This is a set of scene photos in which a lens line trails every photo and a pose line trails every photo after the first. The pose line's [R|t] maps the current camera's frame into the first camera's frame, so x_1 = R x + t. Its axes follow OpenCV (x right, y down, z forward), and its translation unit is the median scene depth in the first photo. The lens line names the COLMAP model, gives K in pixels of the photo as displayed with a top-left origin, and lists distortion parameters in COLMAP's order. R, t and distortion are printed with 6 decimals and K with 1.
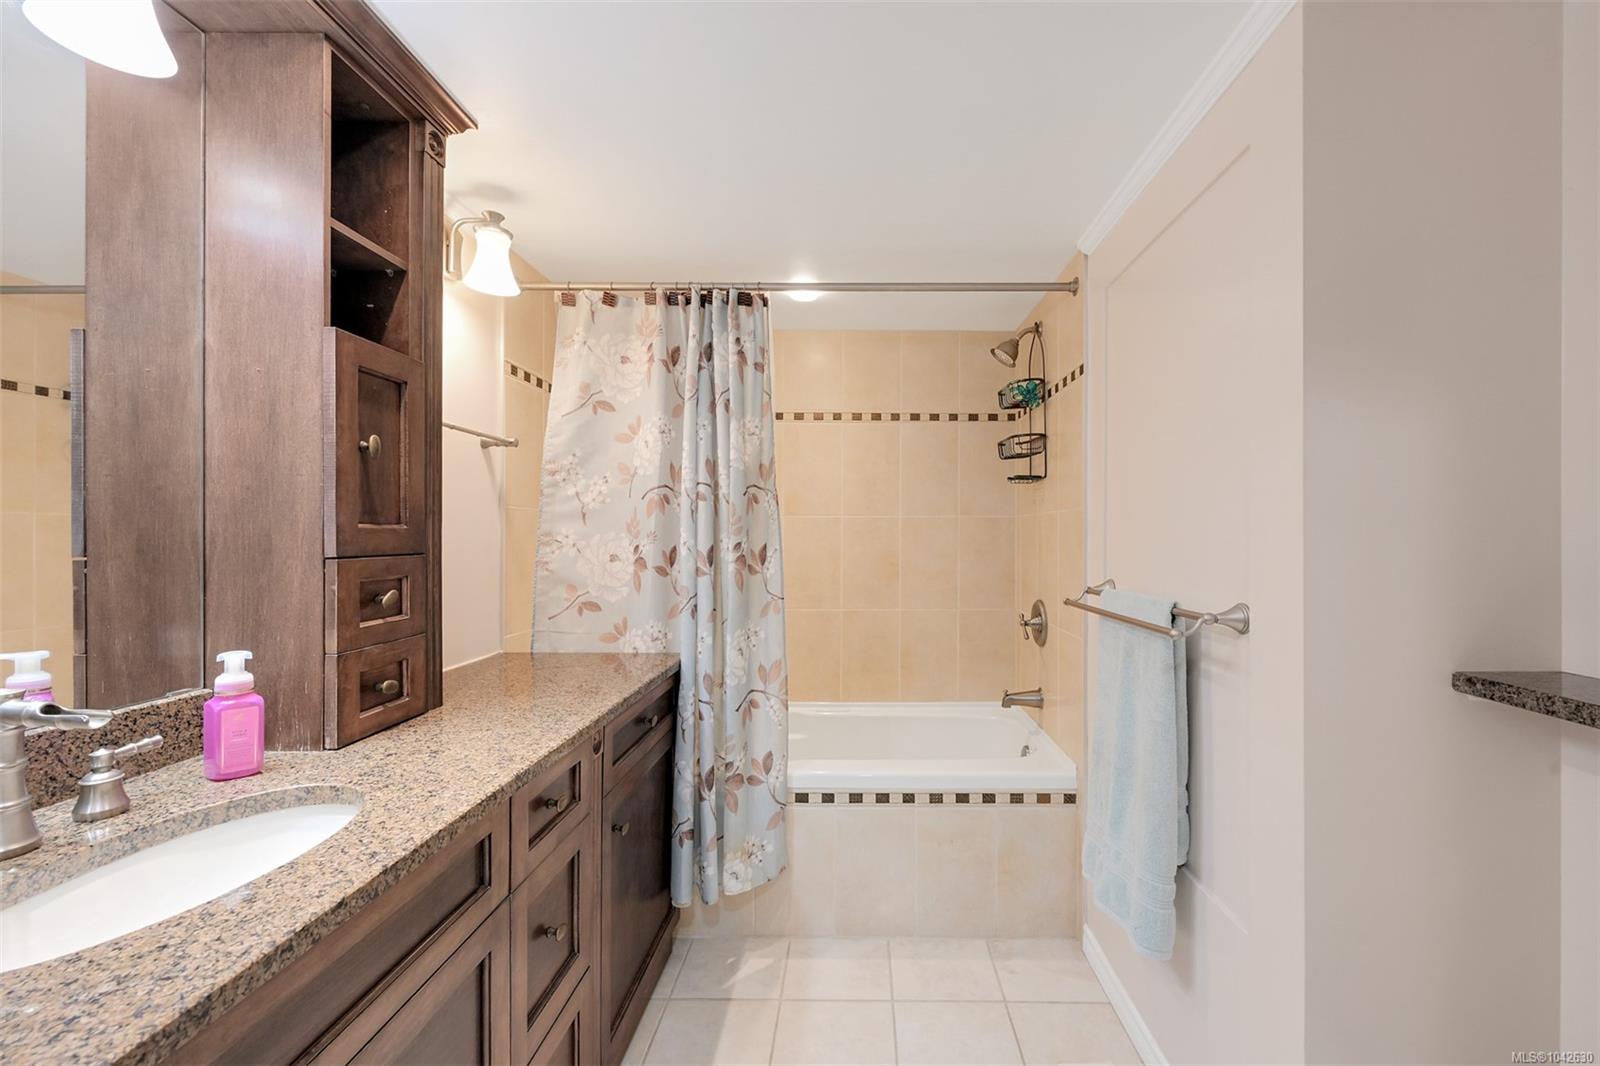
lens RADIAL K [[638.7, 0, 800.0], [0, 638.7, 535.5], [0, 0, 1]] dist [-0.000902, 0.001104]
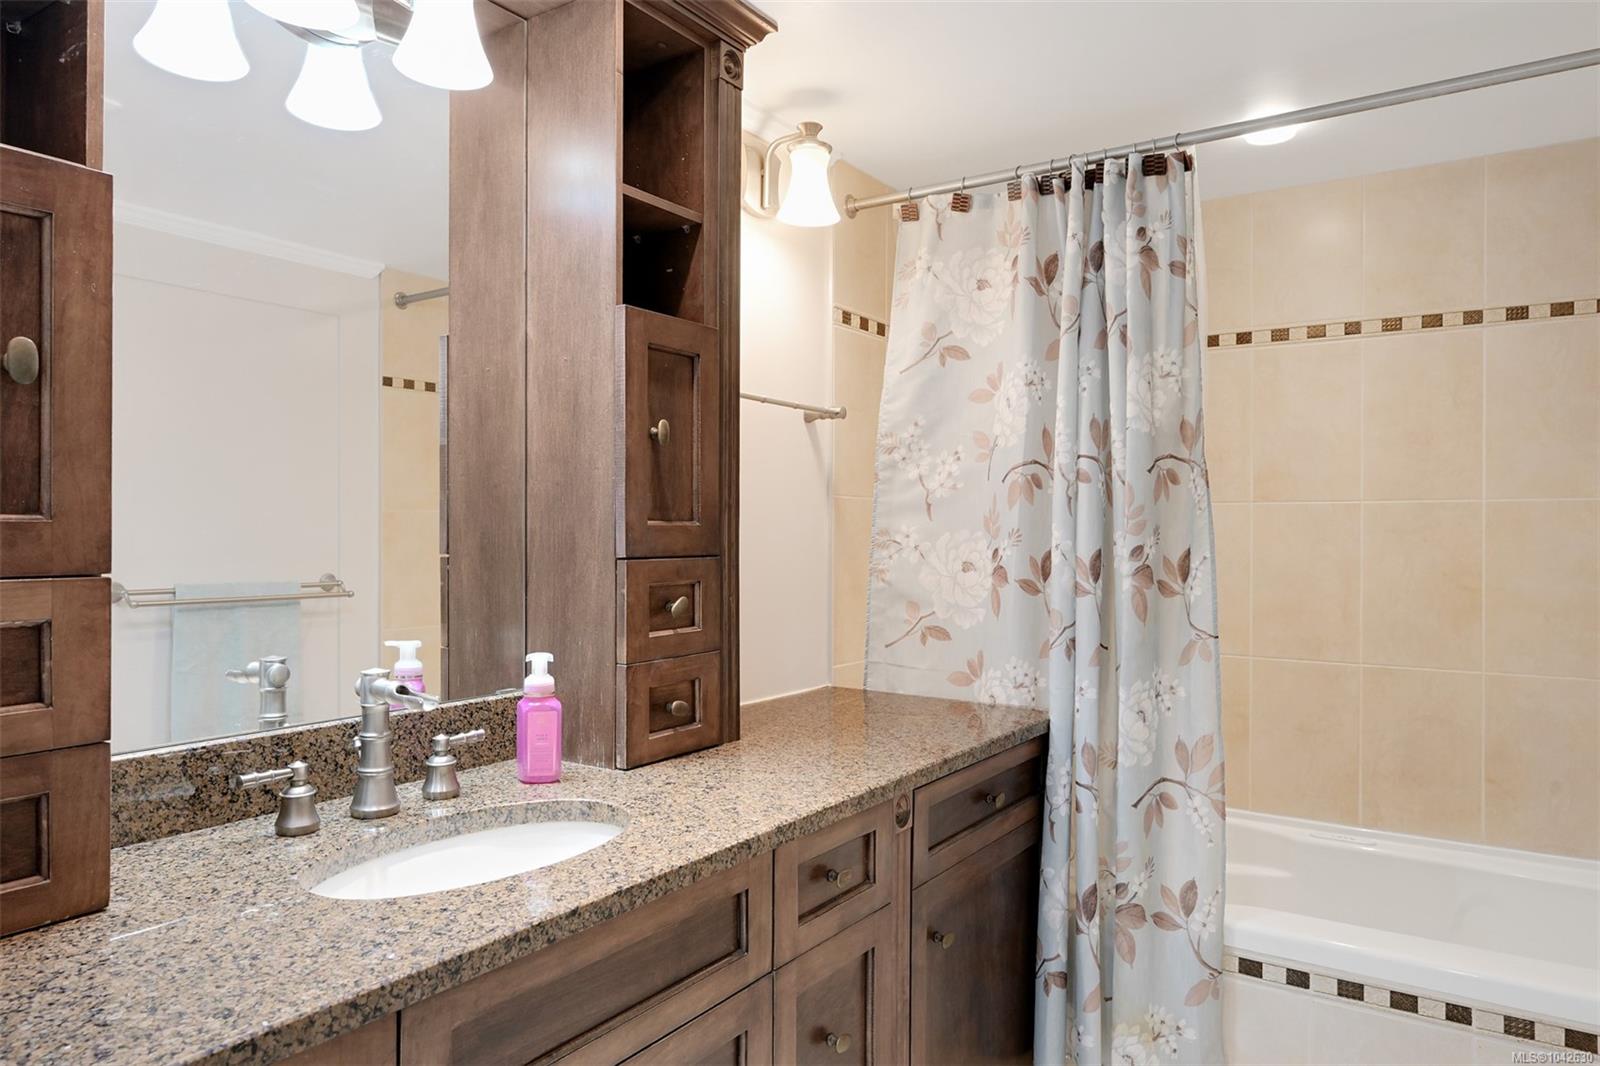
lens RADIAL K [[1023.7, 0, 802.1], [0, 1023.7, 531.6], [0, 0, 1]] dist [0.000605, 0.002854]
pose [[0.834855, 0.000761, -0.550469, 0.275198], [-0.002573, 0.999994, -0.002519, 0.000193], [0.550464, 0.003519, 0.834852, -0.073081]]
